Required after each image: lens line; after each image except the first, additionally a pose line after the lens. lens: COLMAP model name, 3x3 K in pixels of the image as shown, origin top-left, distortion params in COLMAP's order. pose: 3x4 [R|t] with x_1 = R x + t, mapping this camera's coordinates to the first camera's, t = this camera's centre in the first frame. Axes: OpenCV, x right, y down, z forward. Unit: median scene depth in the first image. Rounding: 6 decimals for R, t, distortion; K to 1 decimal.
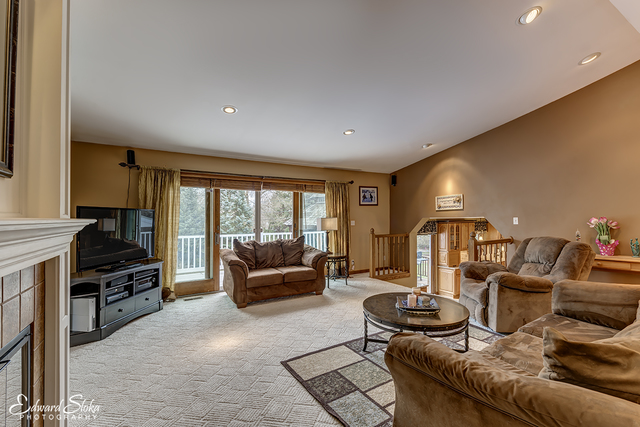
lens RADIAL K [[285.9, 0, 321.0], [0, 285.9, 213.6], [0, 0, 1]] dist [0.000168, 0.000006]
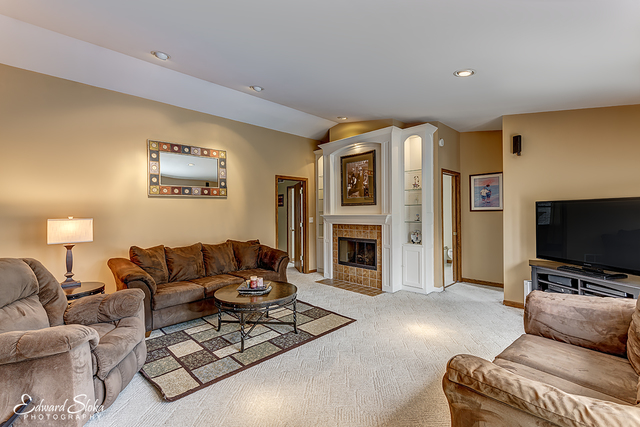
lens RADIAL K [[285.9, 0, 319.4], [0, 285.9, 212.2], [0, 0, 1]] dist [0.000168, 0.000006]
pose [[-0.972490, 0.025277, -0.231569, 0.332787], [0.026155, 0.999658, -0.000720, -0.003958], [0.231471, -0.006757, -0.972818, 2.248653]]
